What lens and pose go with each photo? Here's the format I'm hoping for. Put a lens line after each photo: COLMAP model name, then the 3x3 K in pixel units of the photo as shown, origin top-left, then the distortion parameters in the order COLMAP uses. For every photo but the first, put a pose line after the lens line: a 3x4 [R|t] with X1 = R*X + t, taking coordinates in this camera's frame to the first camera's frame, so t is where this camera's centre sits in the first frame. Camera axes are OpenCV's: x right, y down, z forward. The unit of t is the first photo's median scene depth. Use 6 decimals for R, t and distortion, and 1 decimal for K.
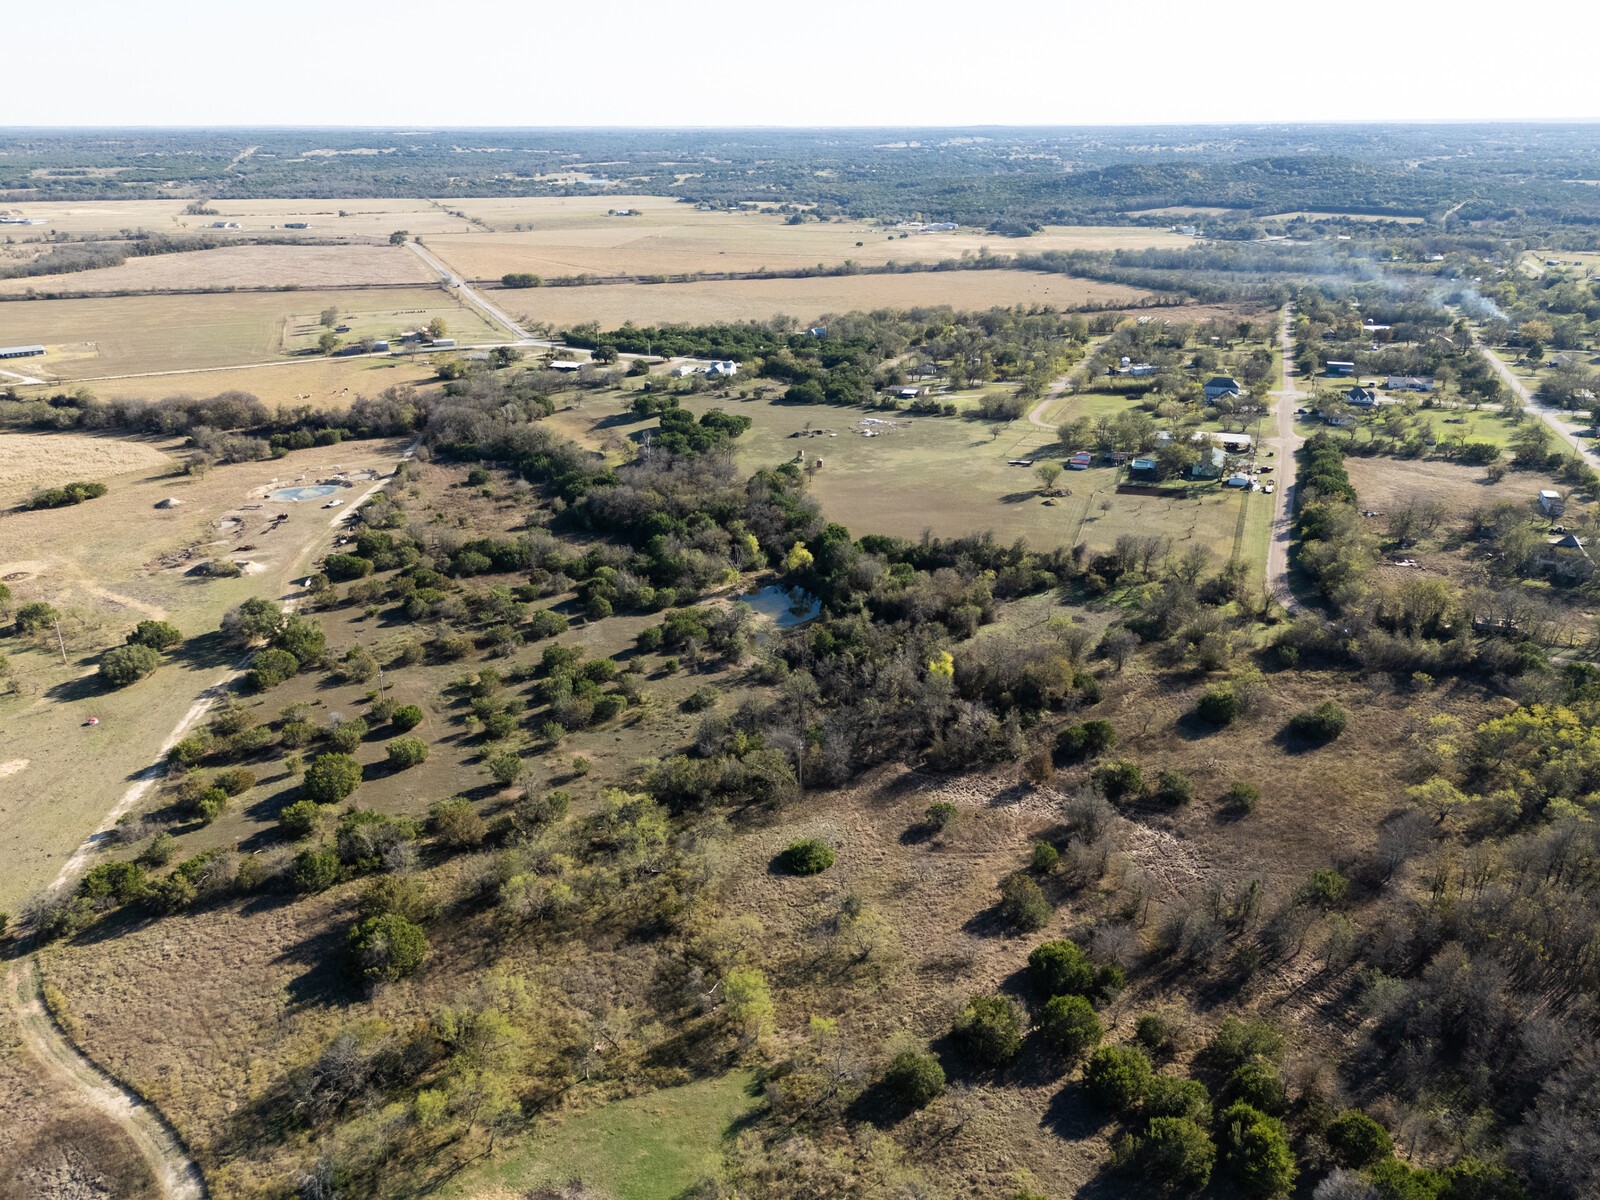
lens RADIAL K [[1177.1, 0, 798.9], [0, 1177.1, 602.6], [0, 0, 1]] dist [0.050447, -0.031407]
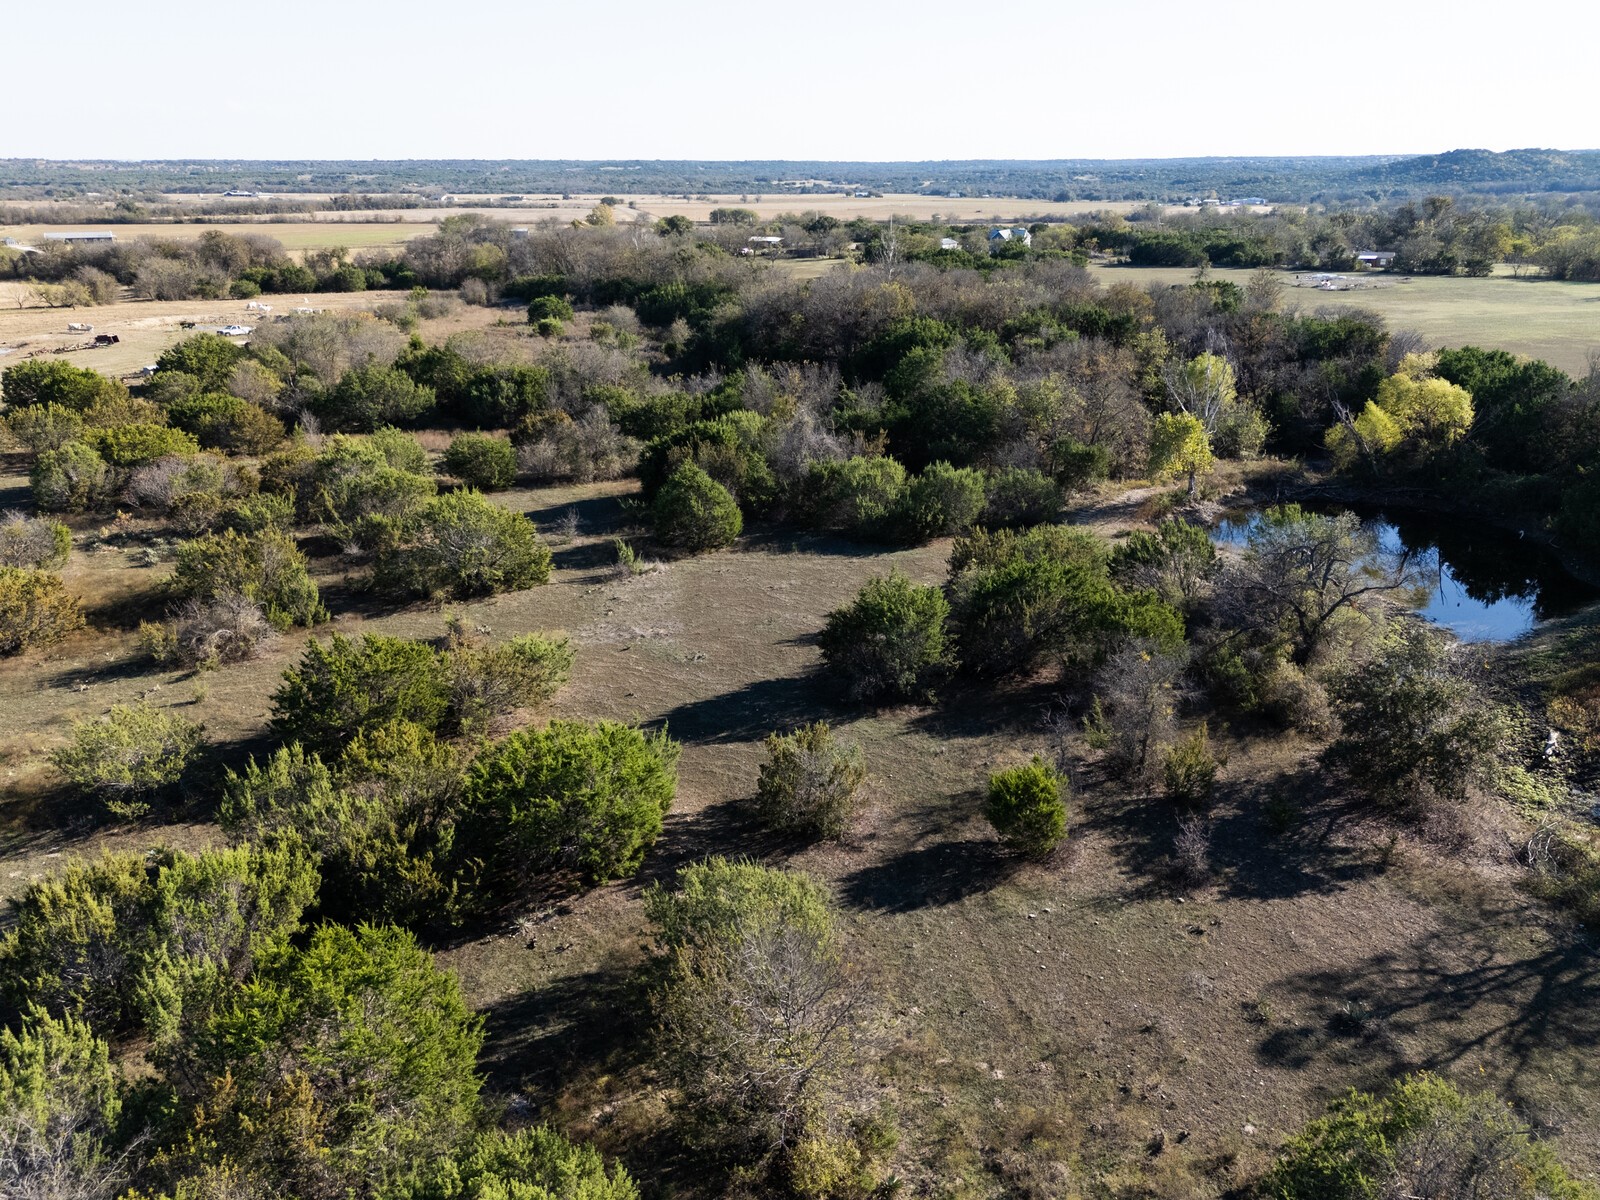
lens RADIAL K [[1177.1, 0, 800.8], [0, 1177.1, 600.4], [0, 0, 1]] dist [0.050447, -0.031407]
pose [[0.982114, 0.066684, -0.176081, -0.102762], [-0.072983, 0.996896, -0.029540, 0.030427], [0.173565, 0.041863, 0.983932, 0.777250]]
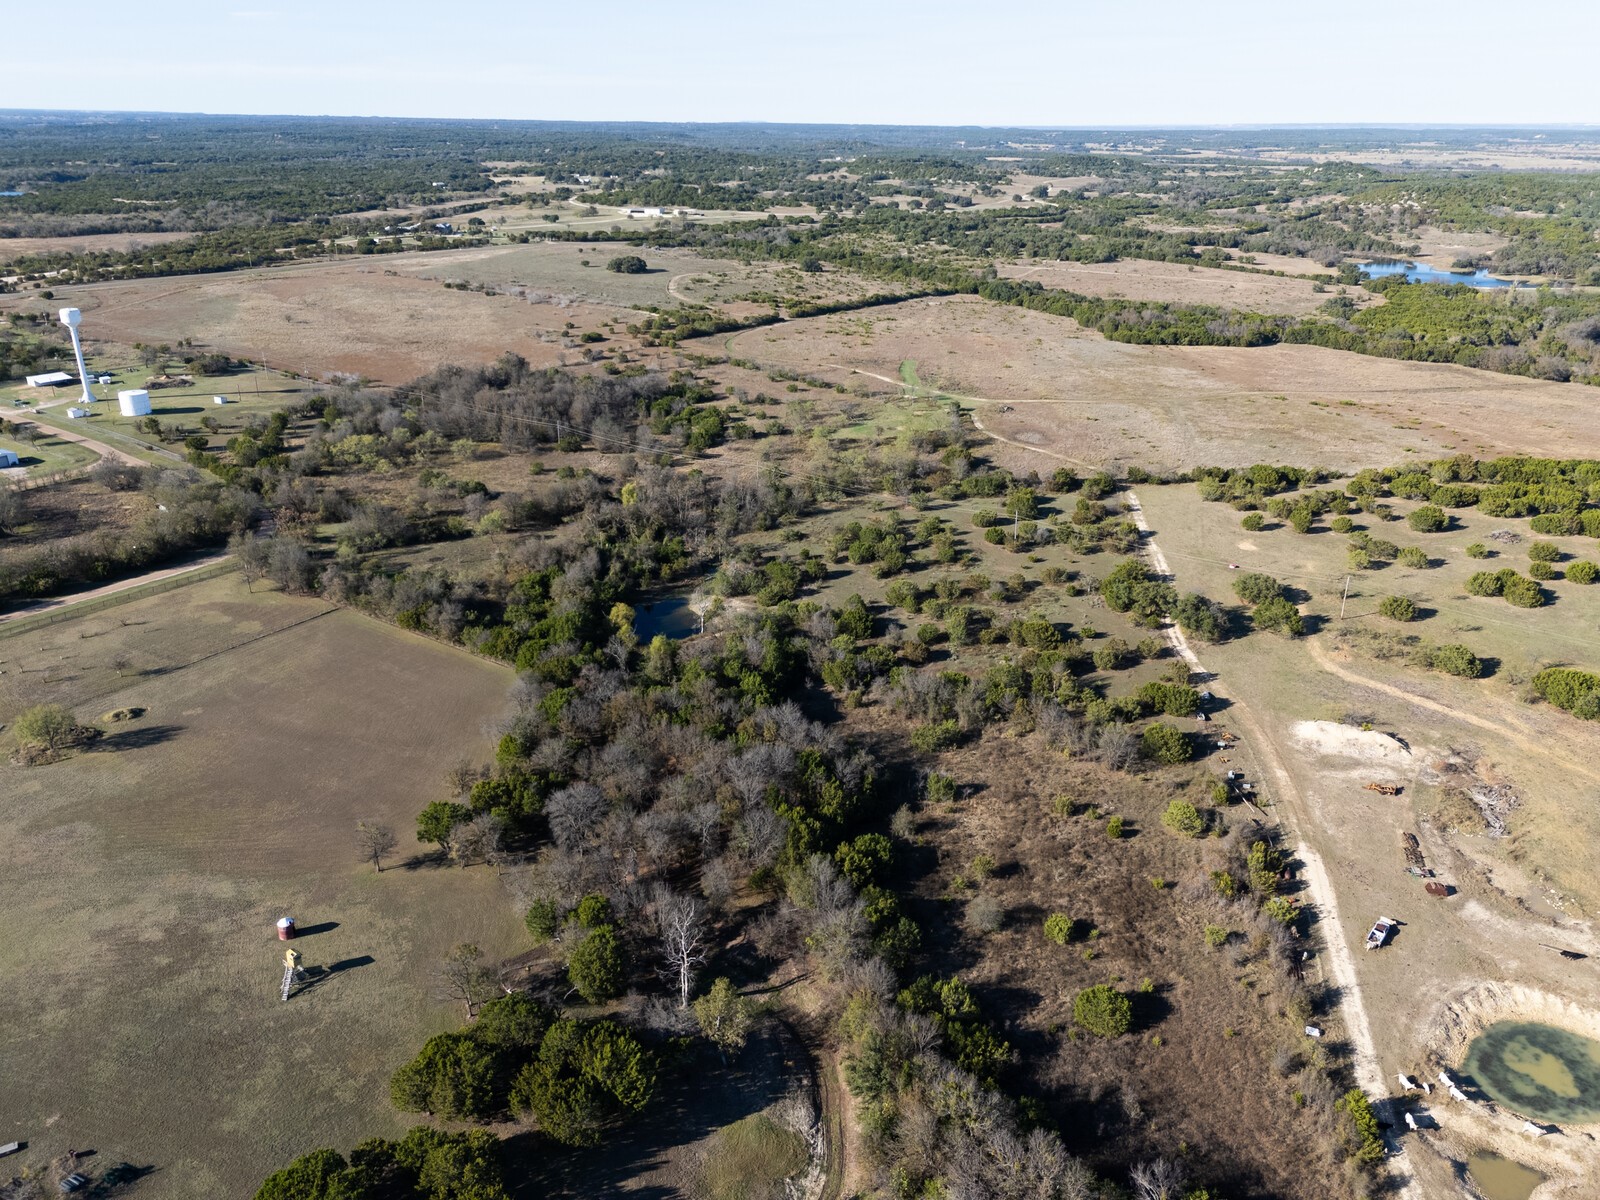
lens RADIAL K [[1177.1, 0, 797.3], [0, 1177.1, 595.6], [0, 0, 1]] dist [0.050447, -0.031407]
pose [[-0.969383, -0.093216, 0.227170, -0.363116], [0.091563, 0.721199, 0.686650, -0.724502], [-0.227842, 0.686428, -0.690583, 1.772472]]
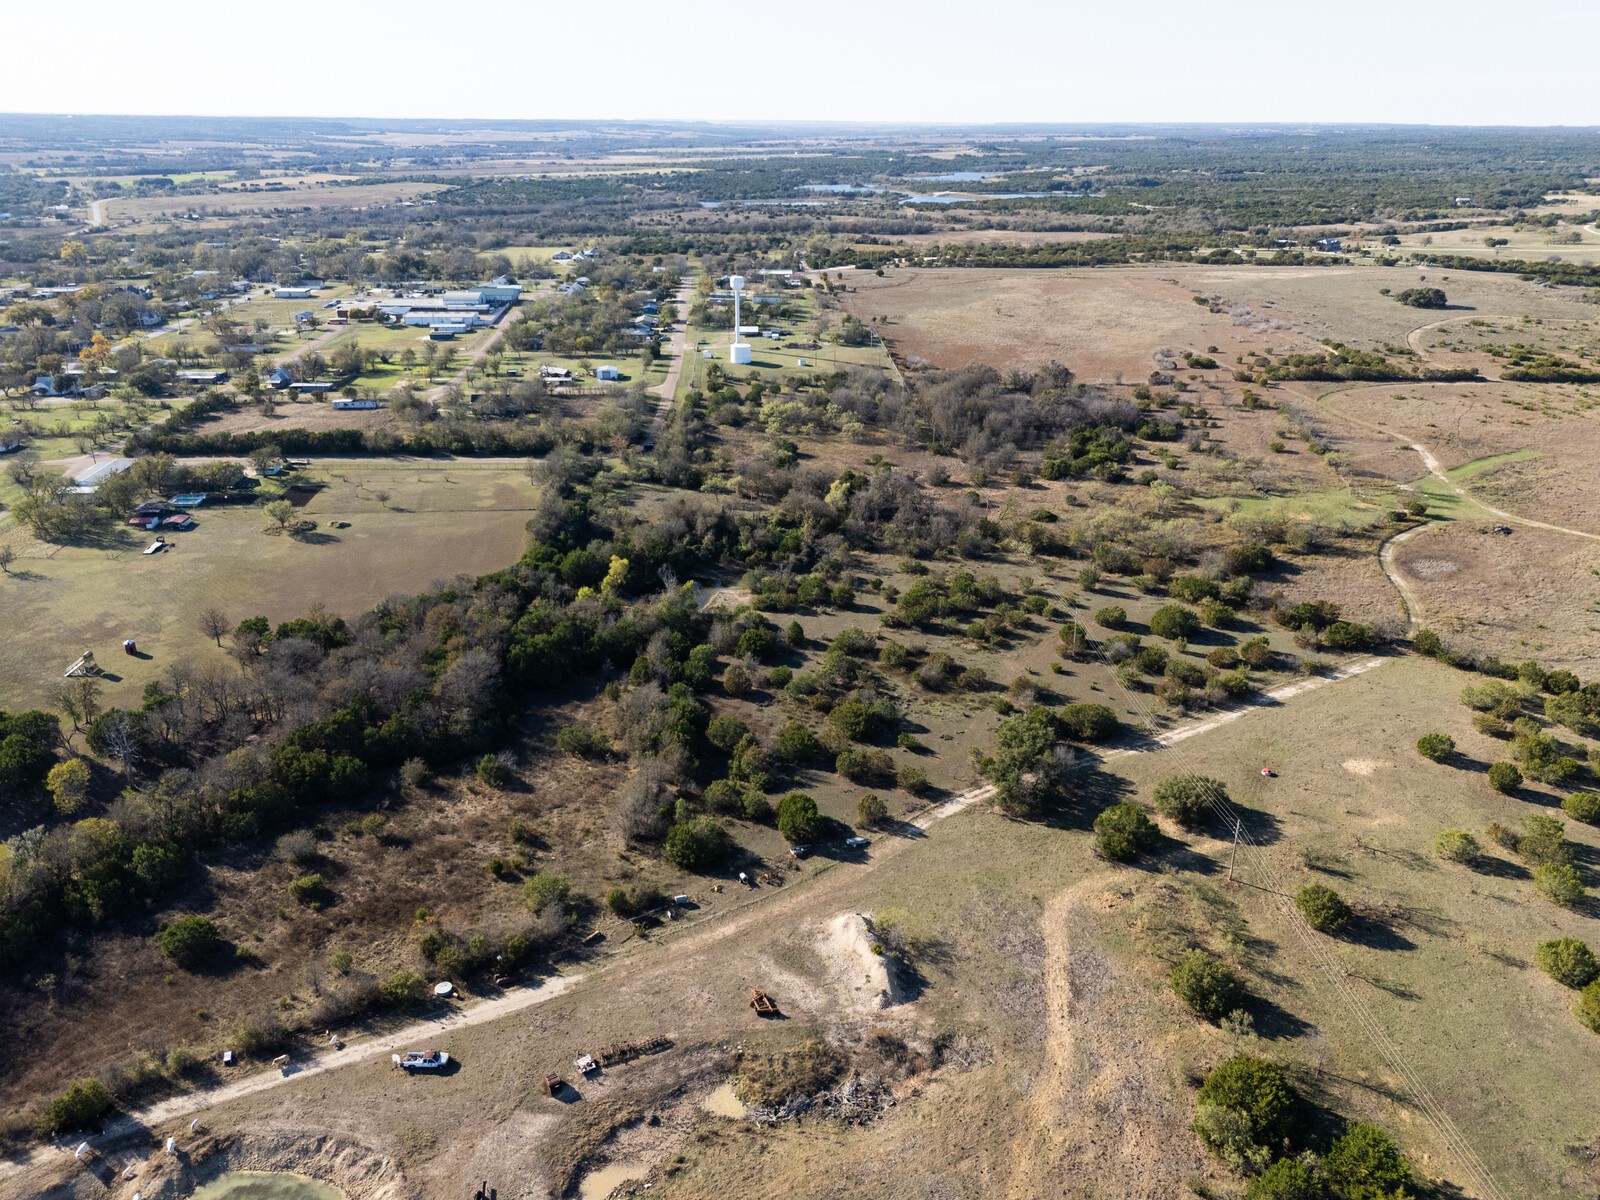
lens RADIAL K [[1177.1, 0, 797.1], [0, 1177.1, 603.0], [0, 0, 1]] dist [0.050447, -0.031407]
pose [[-0.412413, -0.343710, 0.843670, -1.013248], [0.339193, 0.801574, 0.492369, -0.506229], [-0.845496, 0.489227, -0.213996, 1.242894]]
